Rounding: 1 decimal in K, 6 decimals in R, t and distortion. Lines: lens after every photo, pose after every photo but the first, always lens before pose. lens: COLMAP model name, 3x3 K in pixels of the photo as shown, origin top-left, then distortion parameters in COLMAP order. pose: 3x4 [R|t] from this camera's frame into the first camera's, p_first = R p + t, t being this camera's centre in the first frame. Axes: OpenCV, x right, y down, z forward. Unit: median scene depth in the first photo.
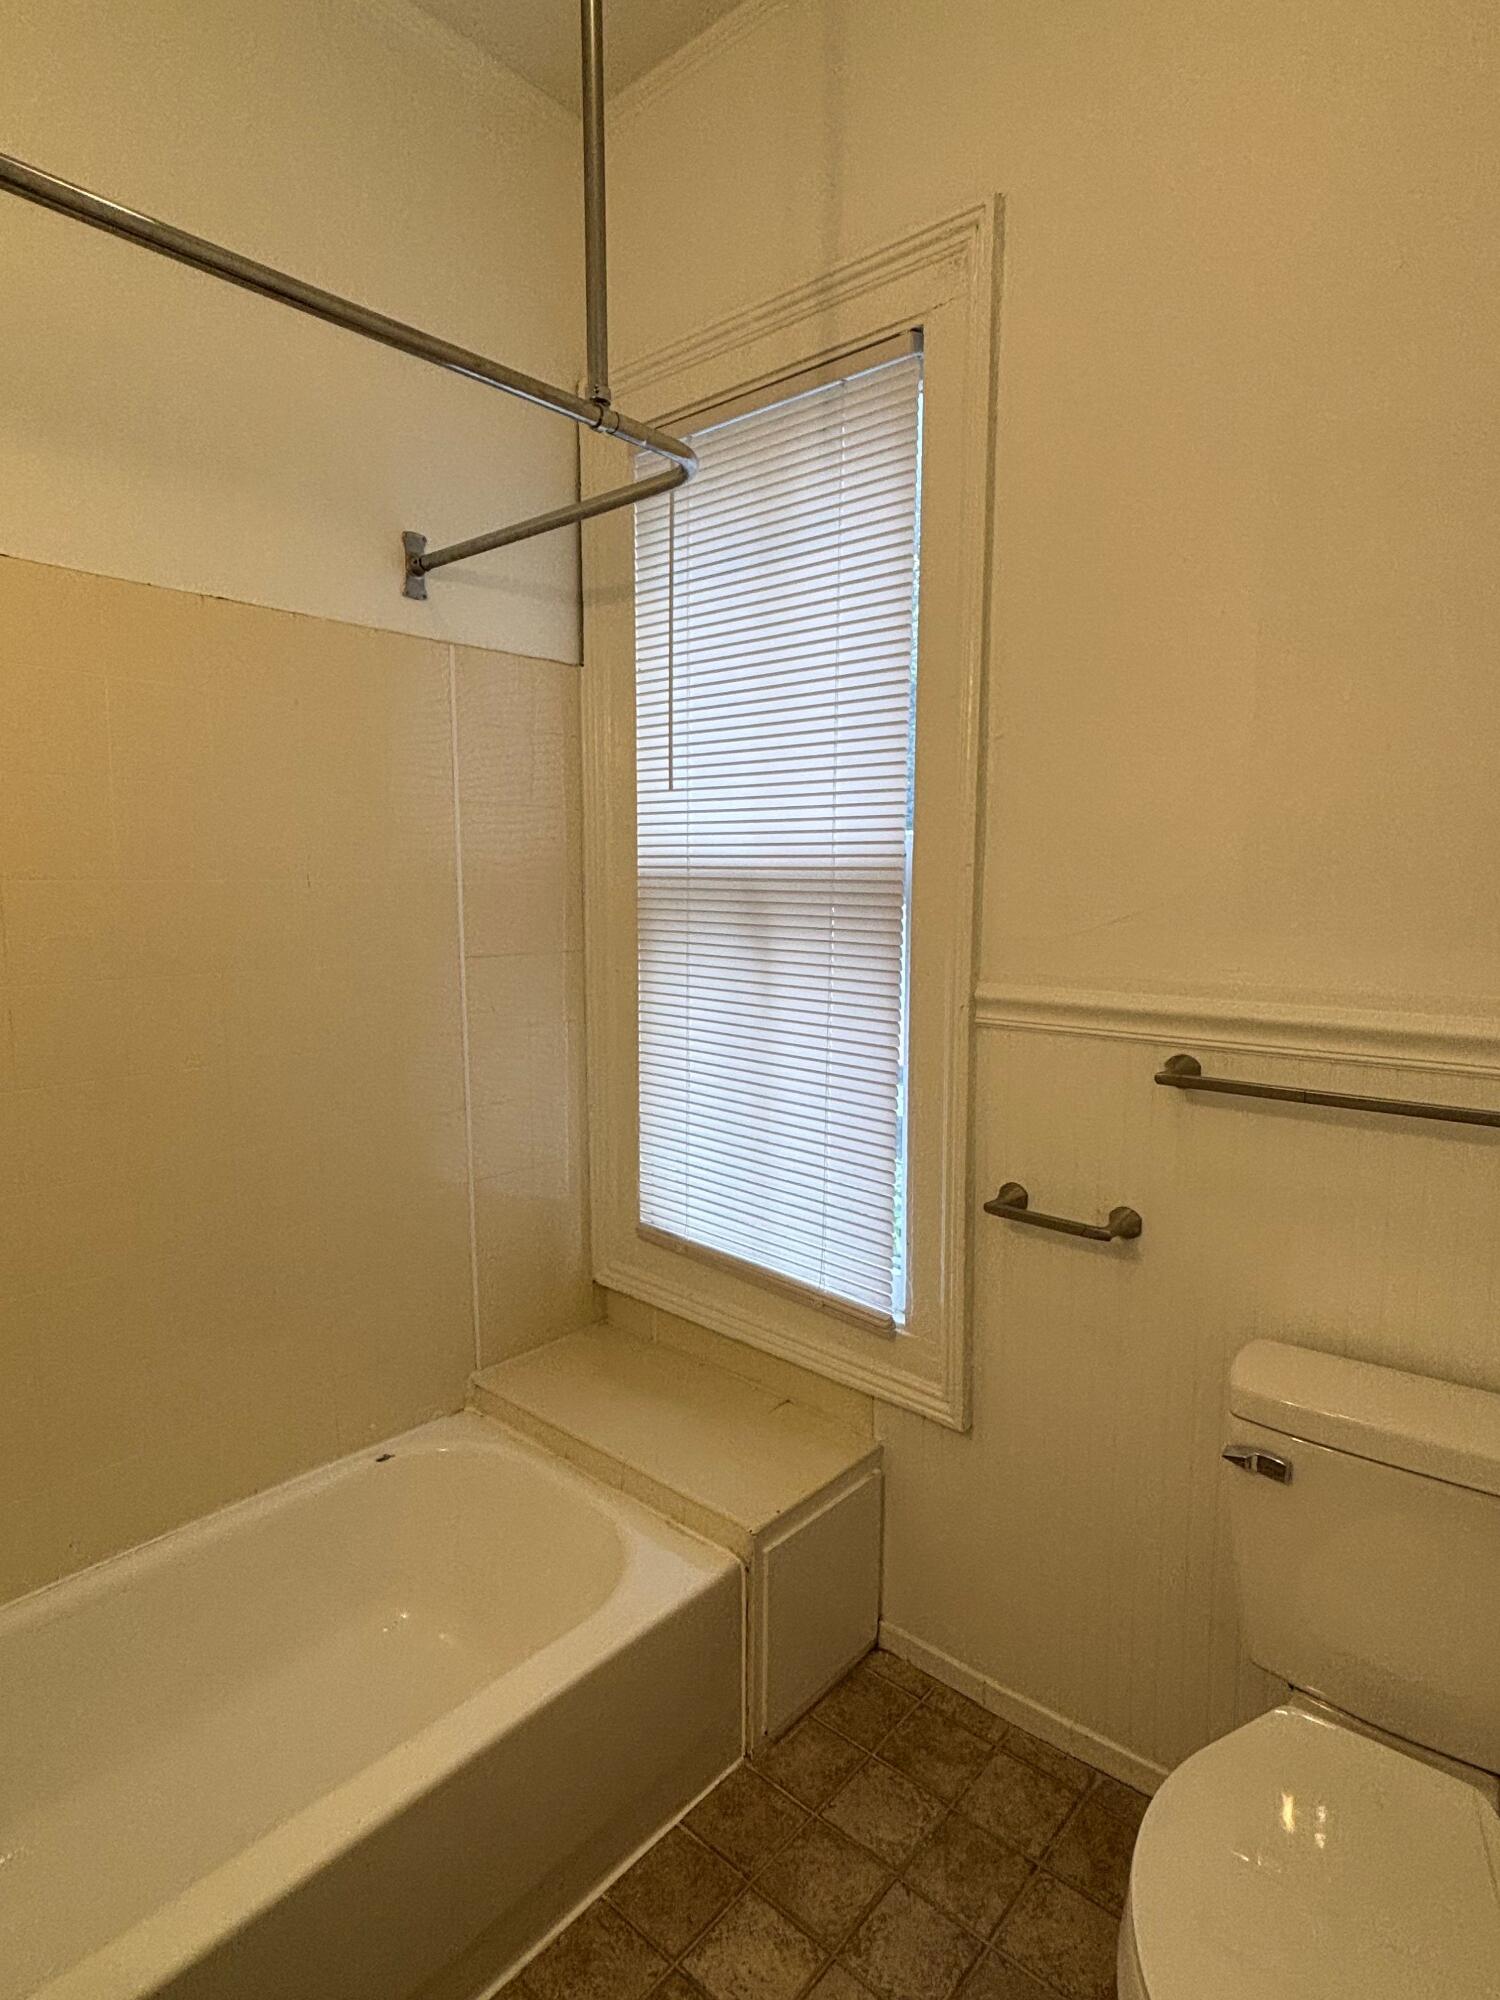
lens RADIAL K [[1029.8, 0, 750.0], [0, 1029.8, 1000.0], [0, 0, 1]] dist [0.028843, -0.036121]
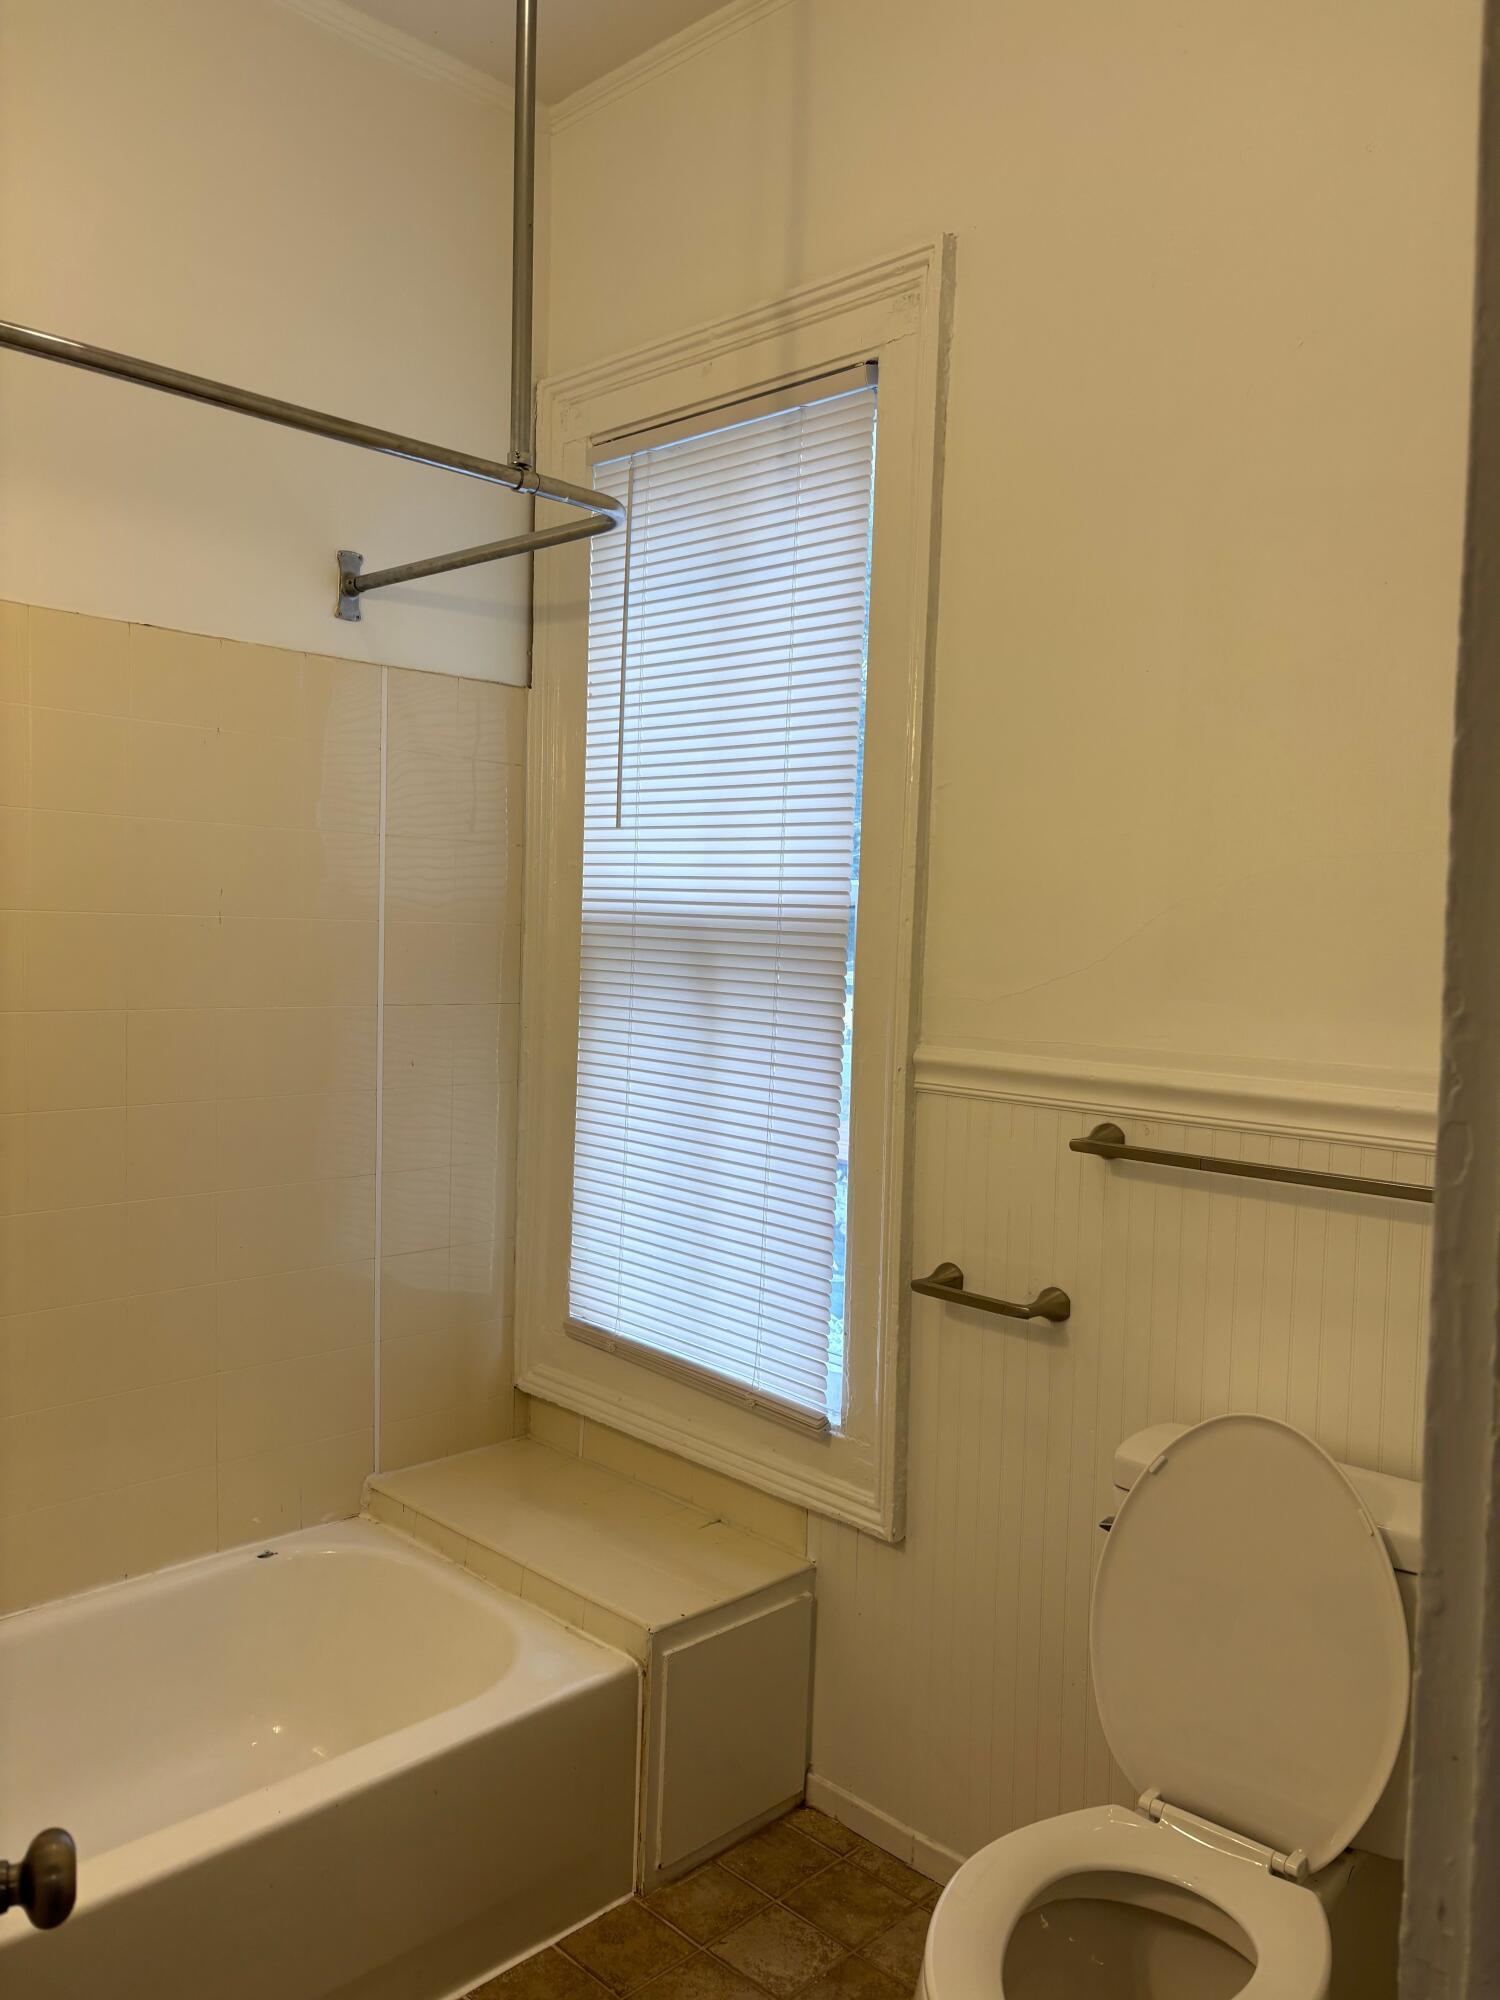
lens RADIAL K [[1519.7, 0, 750.4], [0, 1519.7, 1020.2], [0, 0, 1]] dist [0.056757, -0.067321]
pose [[0.997545, 0.032242, -0.062157, 0.145613], [-0.035825, 0.997708, -0.057406, 0.042418], [0.060164, 0.059492, 0.996414, -0.356018]]
